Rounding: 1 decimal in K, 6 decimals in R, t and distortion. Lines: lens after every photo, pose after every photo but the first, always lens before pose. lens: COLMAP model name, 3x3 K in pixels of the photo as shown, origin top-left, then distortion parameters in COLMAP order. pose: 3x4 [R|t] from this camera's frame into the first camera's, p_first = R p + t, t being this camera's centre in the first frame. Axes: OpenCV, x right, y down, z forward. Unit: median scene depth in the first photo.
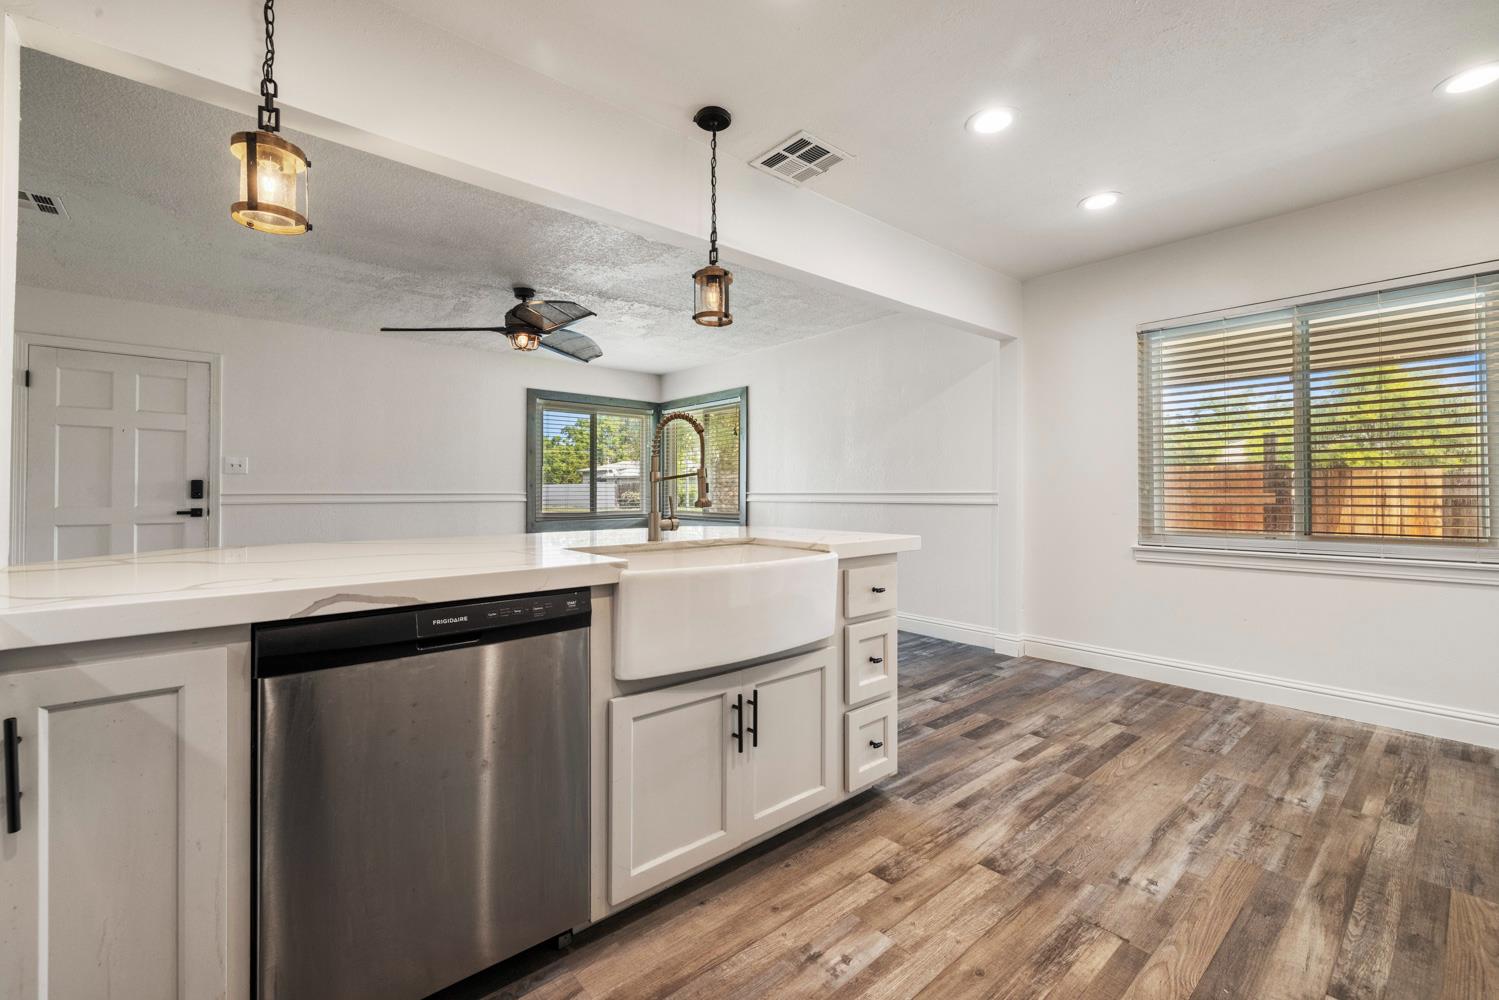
lens RADIAL K [[631.0, 0, 745.9], [0, 631.0, 489.5], [0, 0, 1]] dist [0.000540, -0.000446]
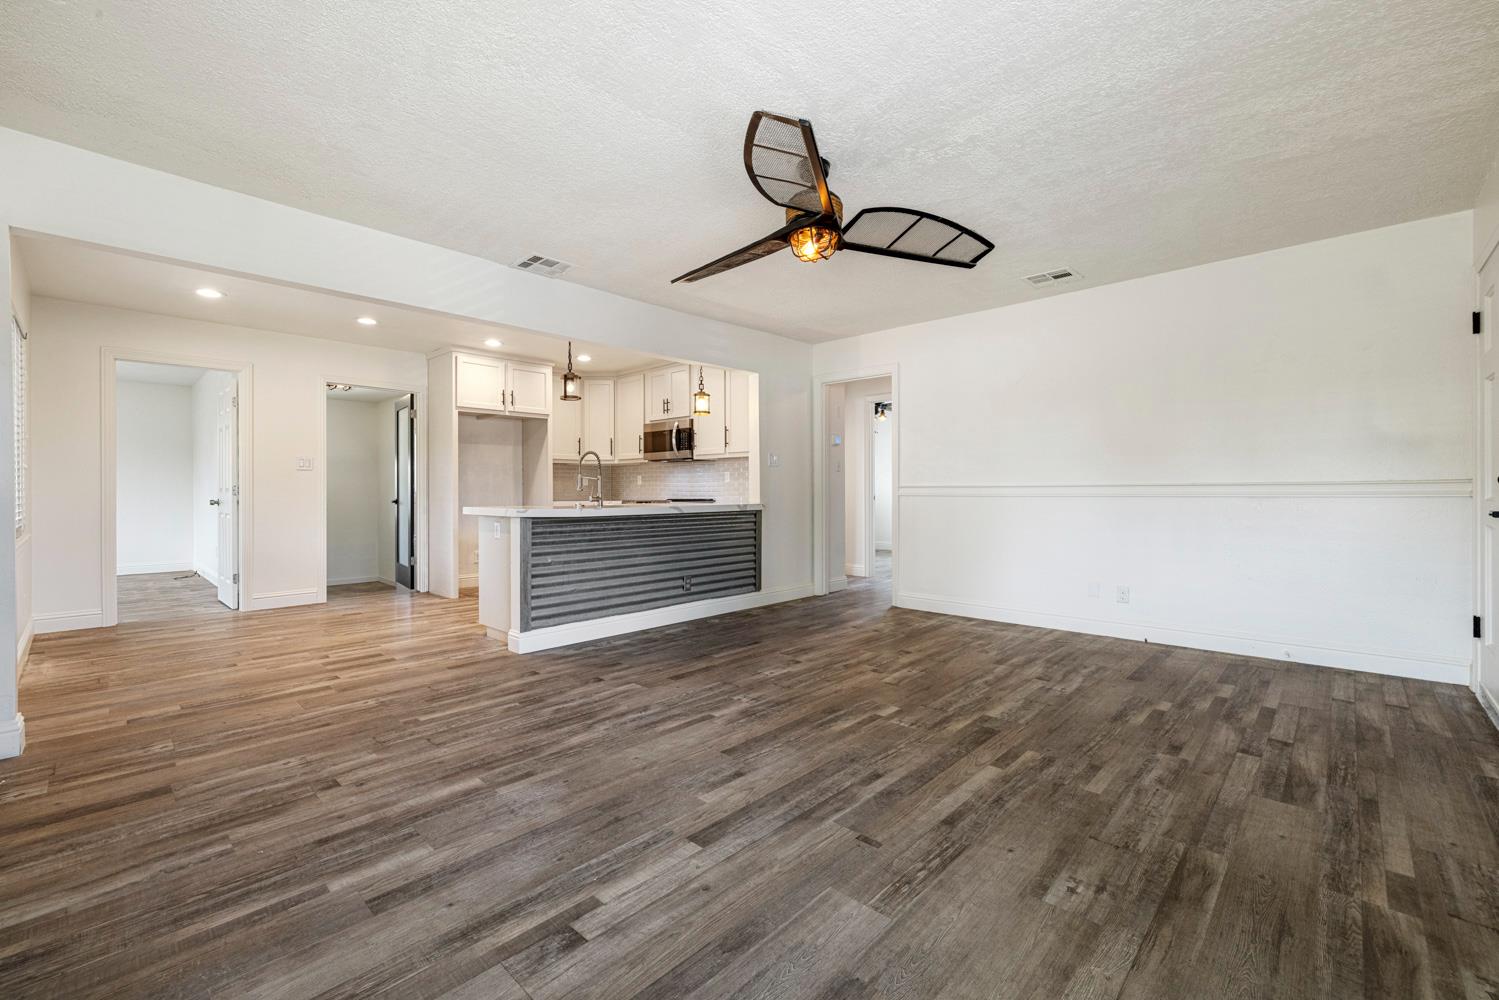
lens RADIAL K [[631.0, 0, 745.9], [0, 631.0, 489.5], [0, 0, 1]] dist [0.000540, -0.000446]
pose [[-0.995033, 0.005308, -0.099406, -0.417332], [0.005676, 0.999978, -0.003426, 0.031829], [0.099385, -0.003974, -0.995041, 3.131030]]
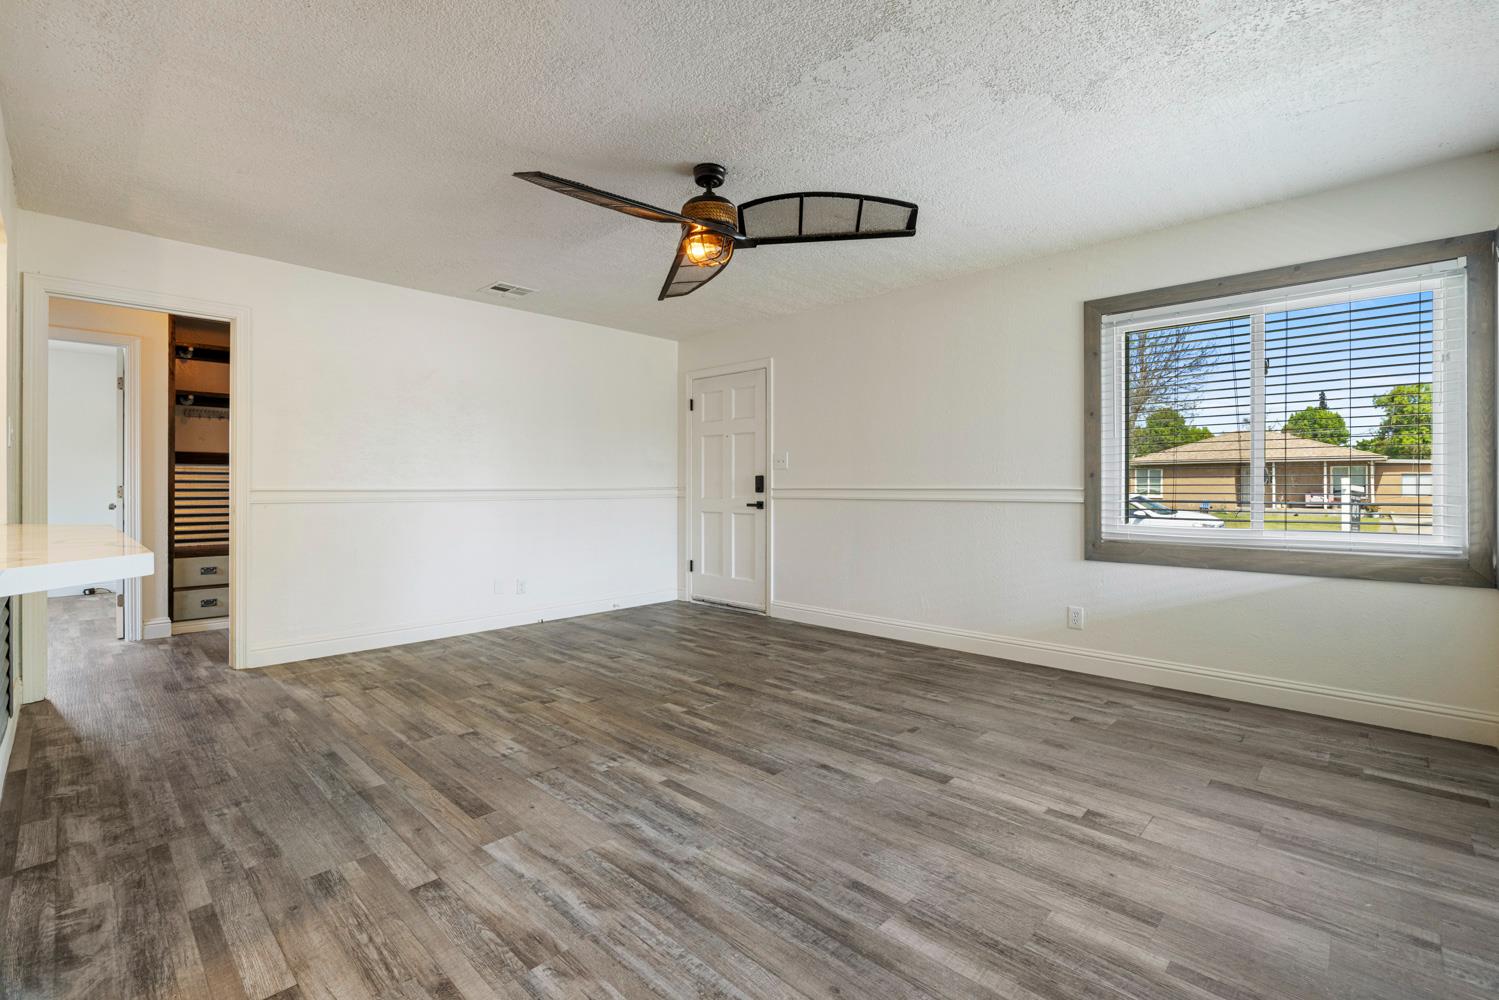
lens RADIAL K [[661.3, 0, 746.5], [0, 661.3, 489.4], [0, 0, 1]] dist [-0.007712, 0.000588]
pose [[0.096243, 0.003138, -0.995353, 0.611172], [0.002864, 0.999990, 0.003430, 0.010981], [0.995354, -0.003181, 0.096233, 1.864932]]
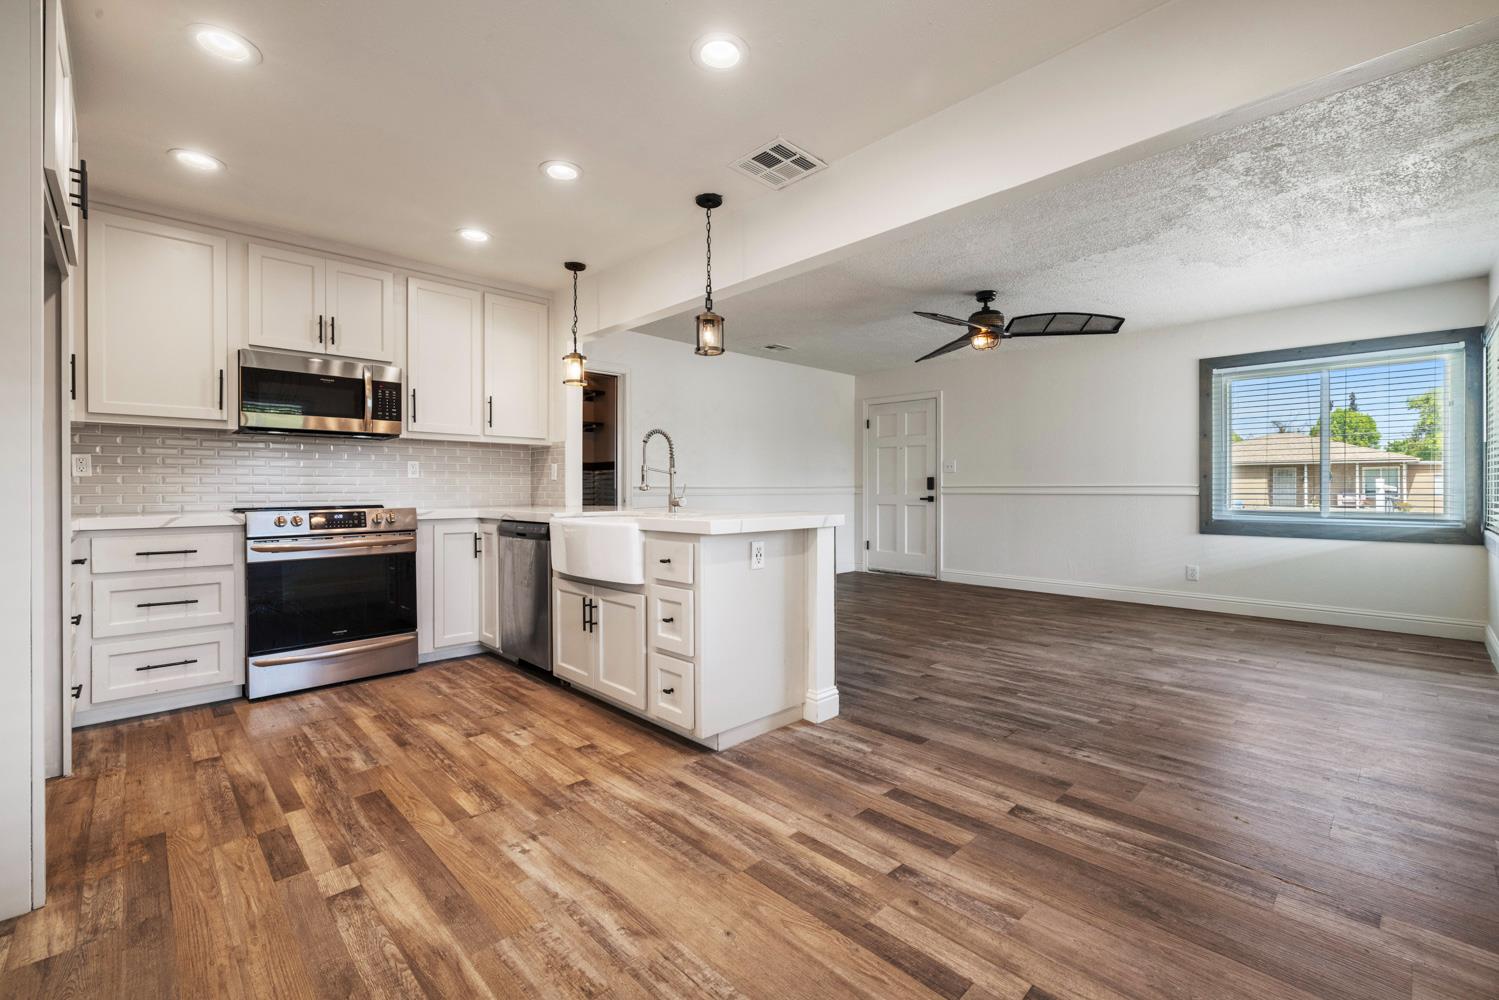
lens RADIAL K [[638.8, 0, 747.4], [0, 638.8, 492.1], [0, 0, 1]] dist [0.001007, -0.000067]
pose [[0.058220, 0.004856, -0.998292, 1.341500], [0.003676, 0.999980, 0.005078, 0.023570], [0.998297, -0.003965, 0.058201, 1.025743]]
